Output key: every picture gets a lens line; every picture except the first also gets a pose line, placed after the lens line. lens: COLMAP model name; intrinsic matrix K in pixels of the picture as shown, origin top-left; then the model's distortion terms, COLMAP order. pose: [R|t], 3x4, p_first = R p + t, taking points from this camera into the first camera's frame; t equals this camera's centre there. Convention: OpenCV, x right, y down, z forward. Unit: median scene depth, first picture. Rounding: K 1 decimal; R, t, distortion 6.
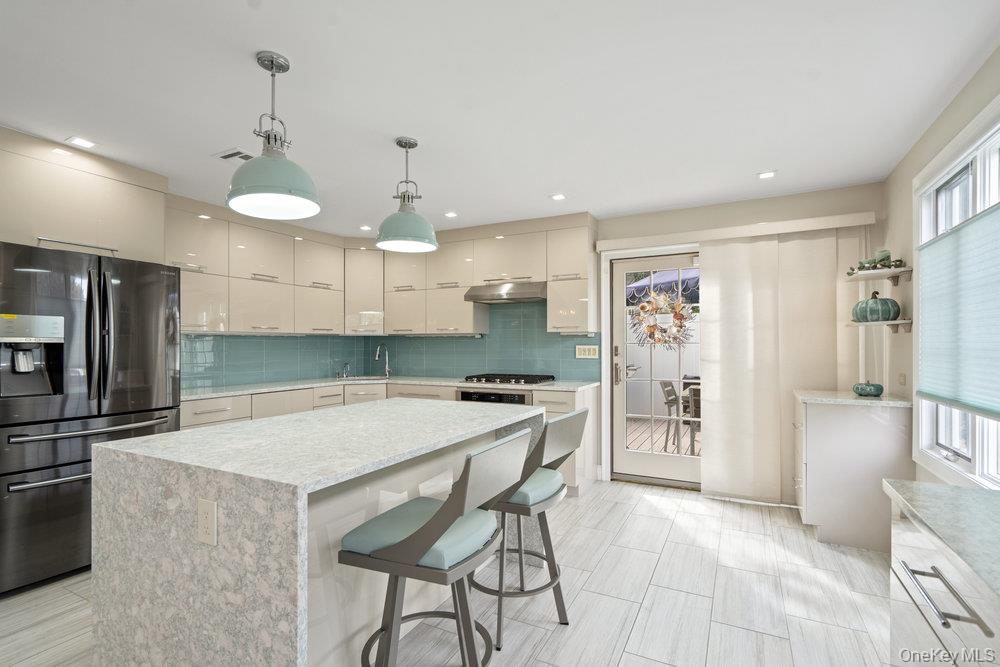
lens RADIAL K [[473.5, 0, 493.3], [0, 473.5, 344.8], [0, 0, 1]] dist [-0.001280, 0.000111]
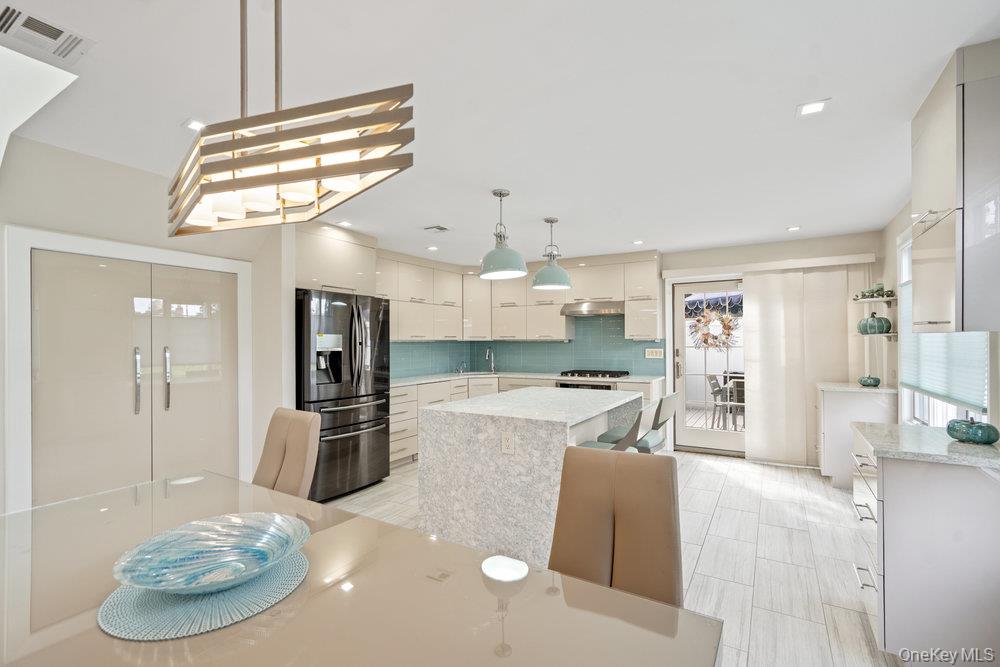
lens RADIAL K [[457.4, 0, 495.5], [0, 457.4, 339.2], [0, 0, 1]] dist [0.000036, 0.000168]
pose [[0.998125, -0.003530, -0.061105, -0.200481], [0.003215, 0.999981, -0.005251, -0.023519], [0.061122, 0.005045, 0.998118, -0.363224]]
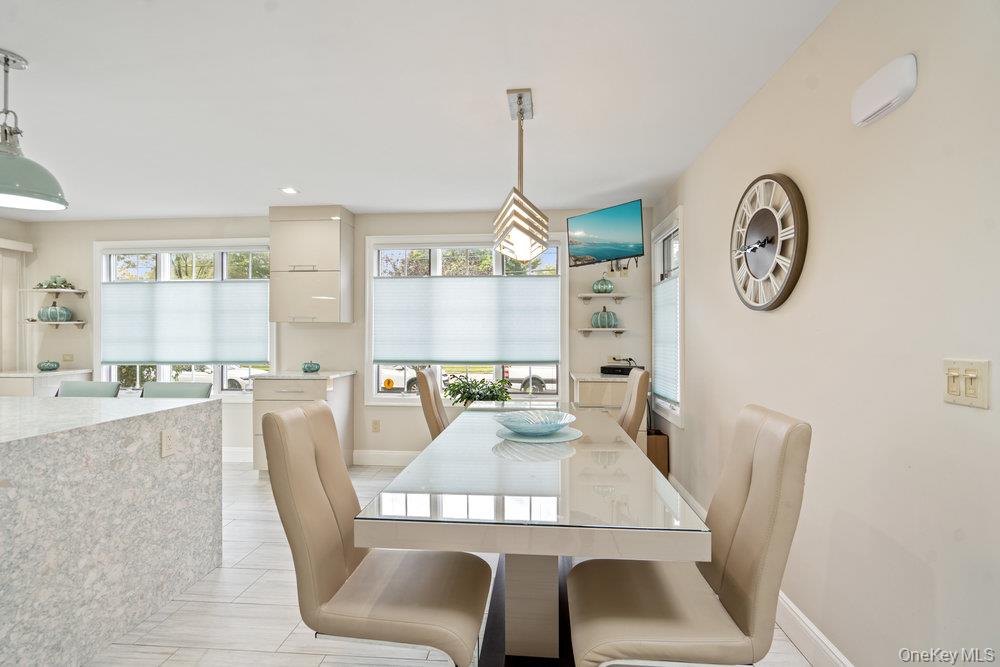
lens RADIAL K [[451.0, 0, 503.5], [0, 451.0, 335.7], [0, 0, 1]] dist [-0.001107, 0.000199]
pose [[-0.404099, 0.002955, 0.914711, -0.933786], [0.003634, 0.999992, -0.001625, 0.004997], [-0.914708, 0.002668, -0.404106, 0.213784]]
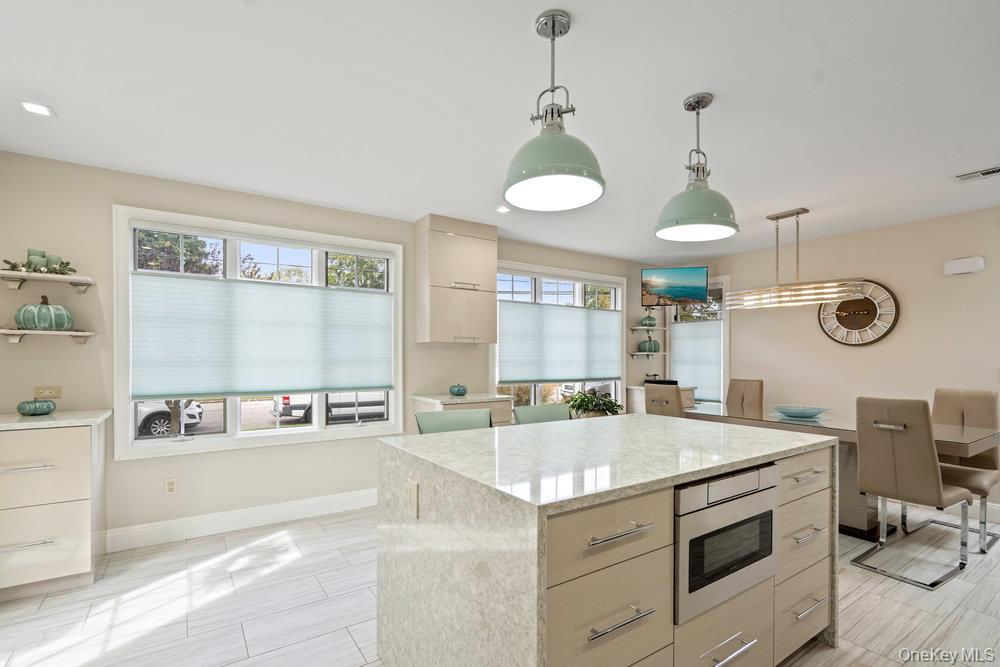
lens RADIAL K [[465.1, 0, 501.9], [0, 465.1, 355.2], [0, 0, 1]] dist [0.002339, 0.000525]
pose [[-0.884343, 0.000259, 0.466837, -0.302835], [-0.000566, 0.999999, -0.001627, -0.001305], [-0.466836, -0.001702, -0.884342, 1.140258]]
